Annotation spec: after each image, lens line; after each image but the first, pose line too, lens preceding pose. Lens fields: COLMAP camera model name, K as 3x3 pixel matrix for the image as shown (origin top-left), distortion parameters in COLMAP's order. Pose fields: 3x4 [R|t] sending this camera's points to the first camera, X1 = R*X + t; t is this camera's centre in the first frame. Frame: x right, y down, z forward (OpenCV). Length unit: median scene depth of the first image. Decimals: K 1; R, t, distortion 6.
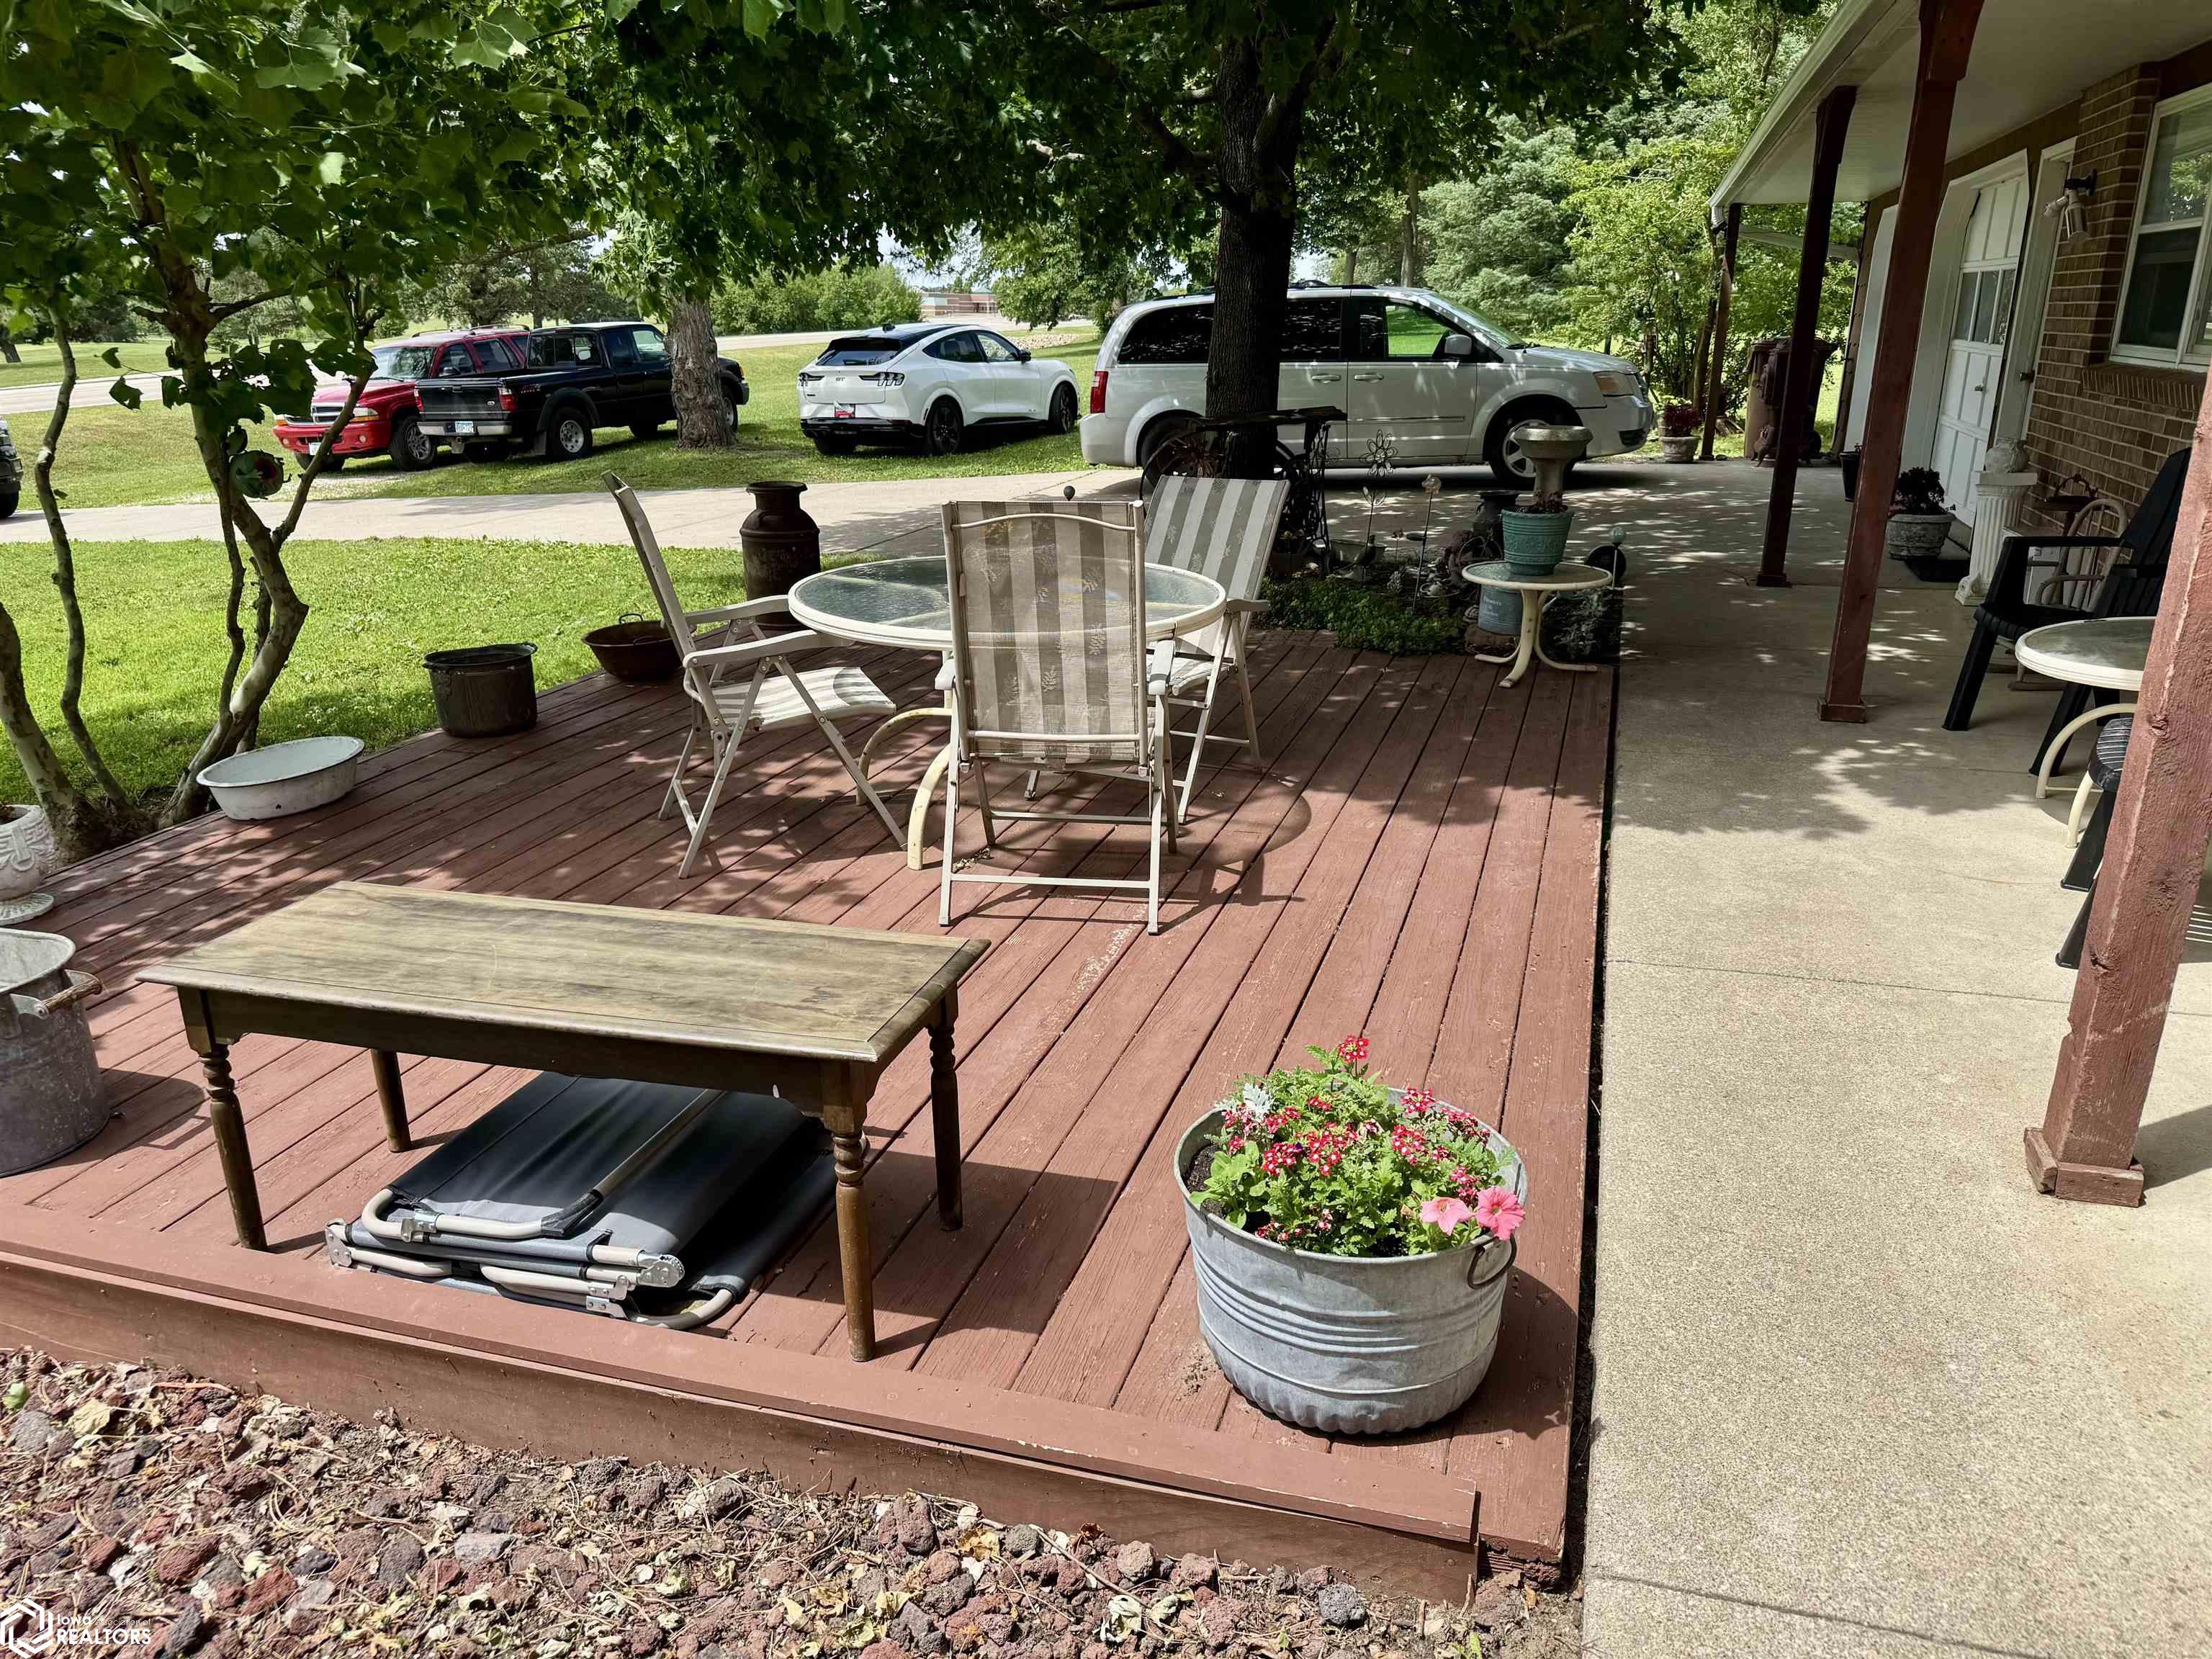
lens RADIAL K [[1549.2, 0, 1109.8], [0, 1549.2, 817.5], [0, 0, 1]] dist [-0.005276, -0.002743]
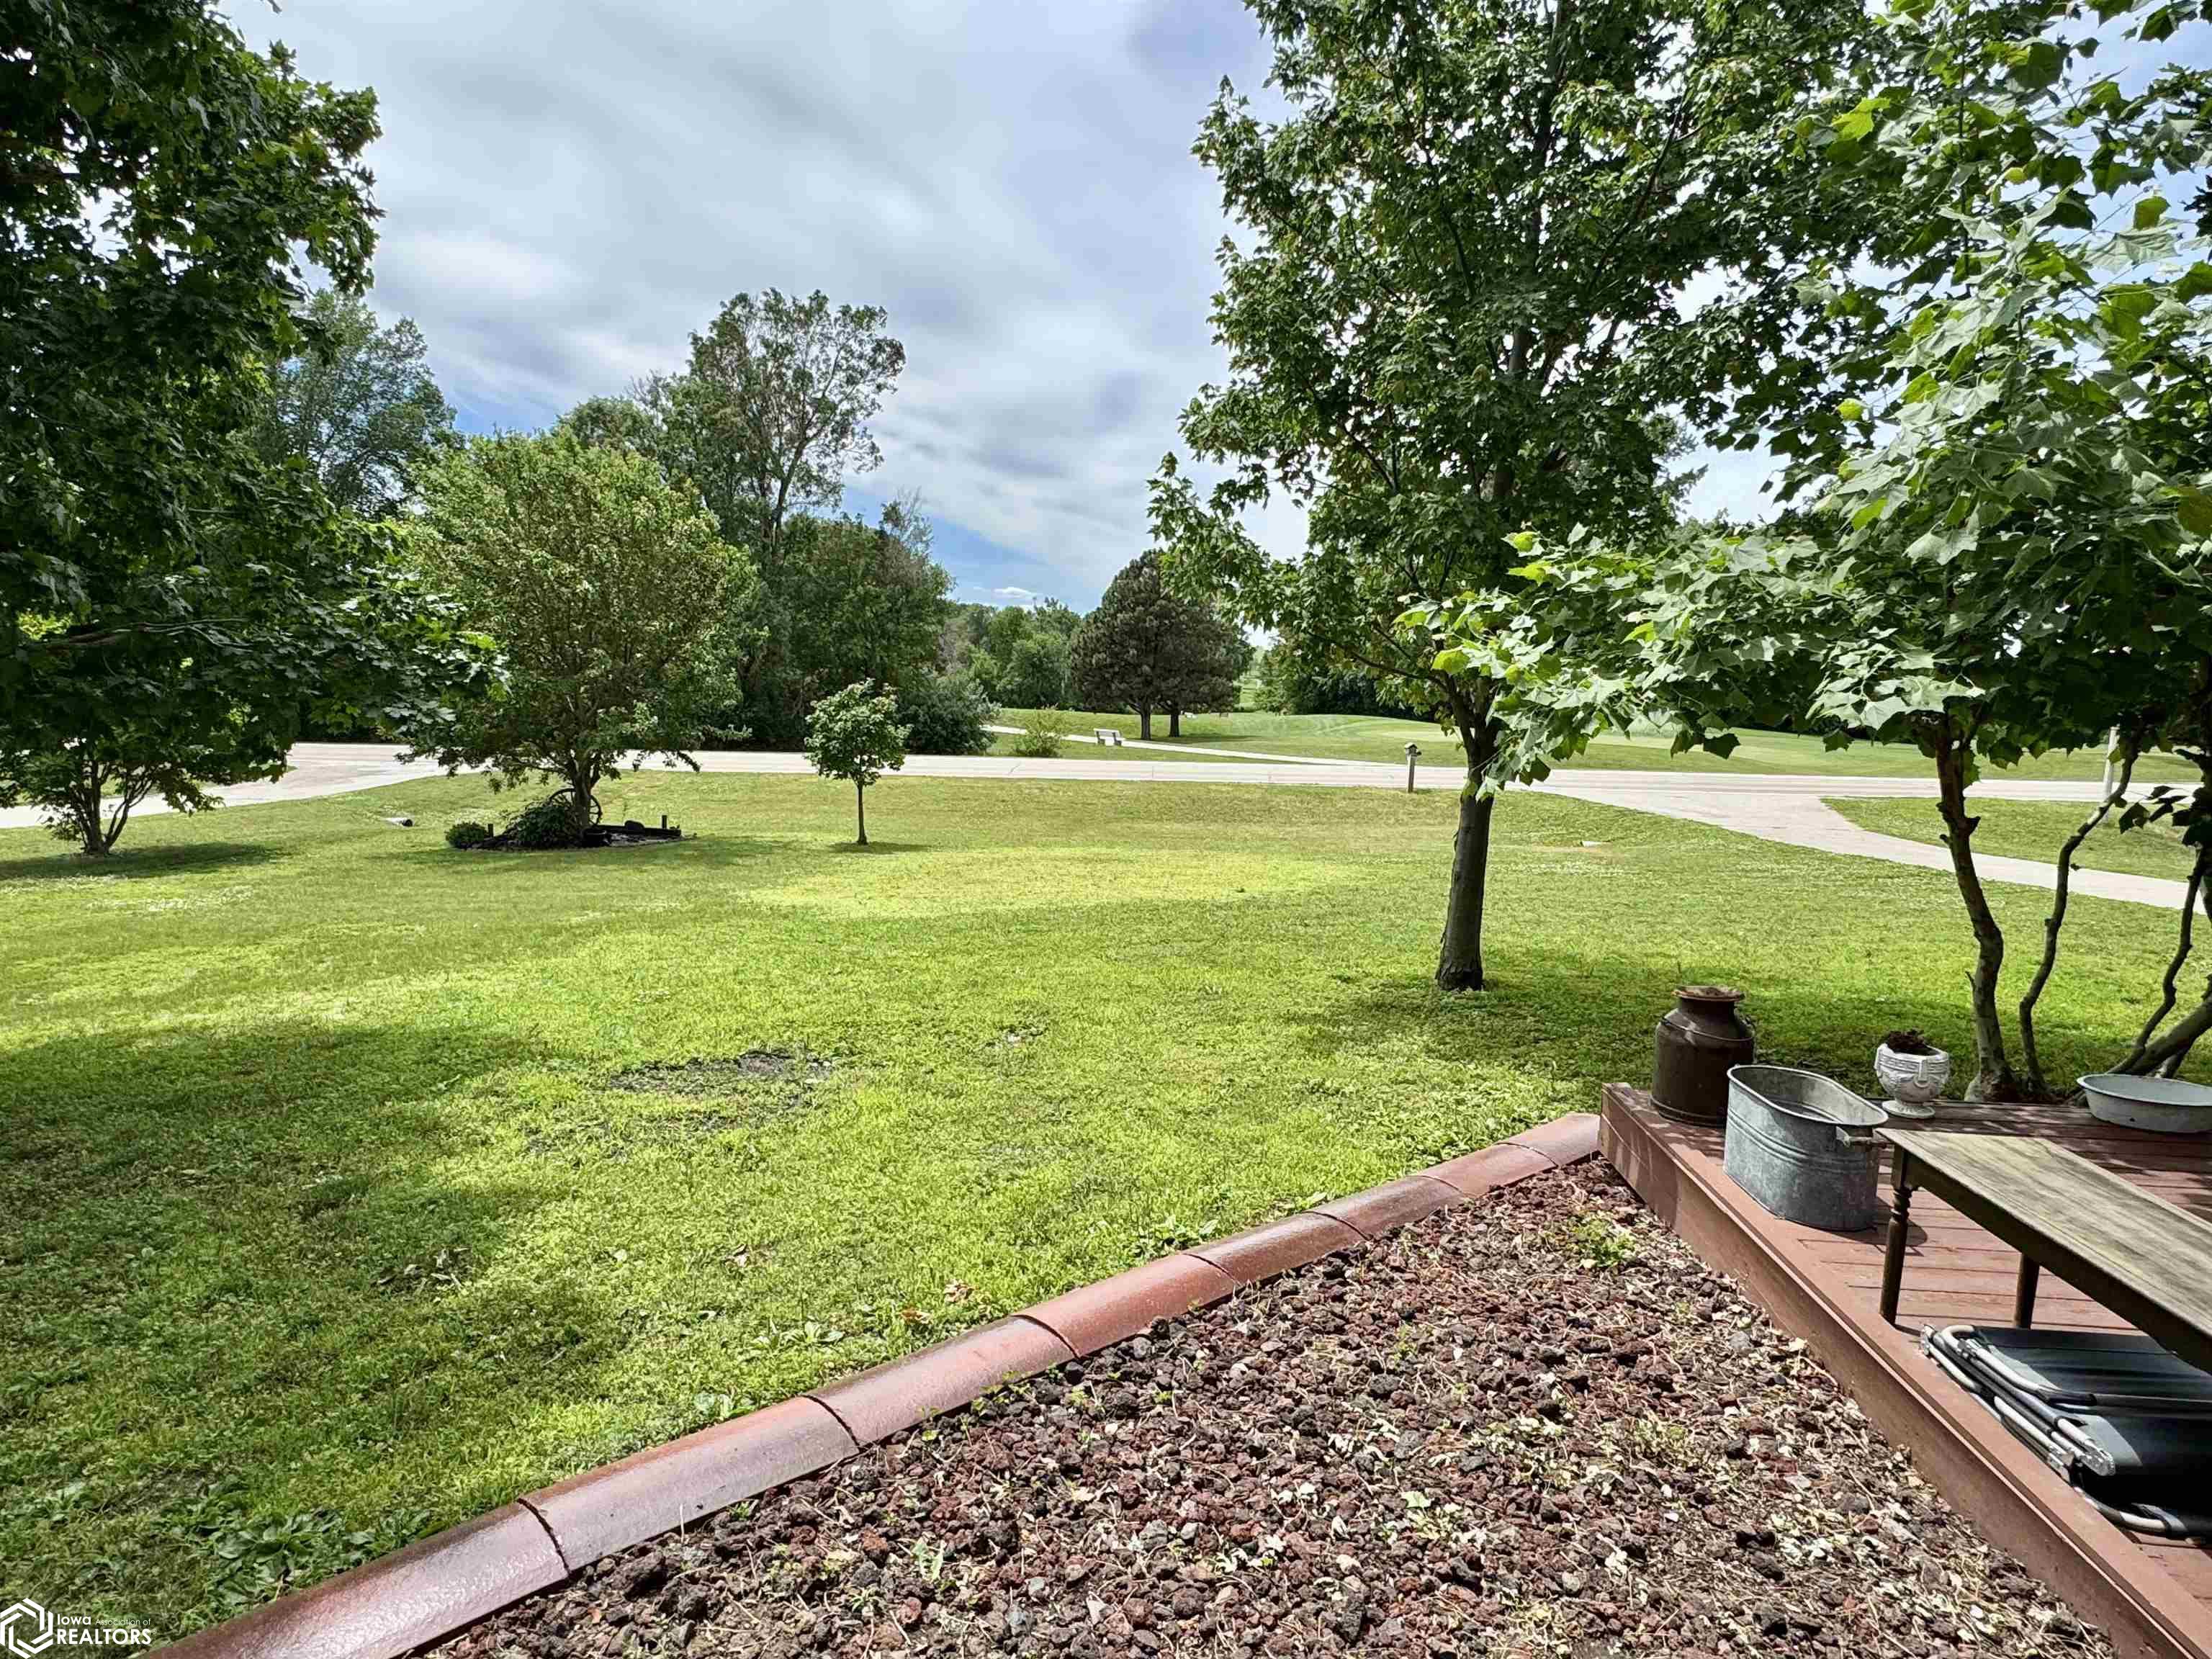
lens RADIAL K [[1301.8, 0, 1111.6], [0, 1301.8, 824.4], [0, 0, 1]] dist [0.004866, -0.000687]
pose [[0.233362, 0.129319, -0.963753, 0.520825], [-0.342366, 0.938580, 0.043041, 0.012173], [0.910125, 0.319912, 0.263303, -0.270003]]
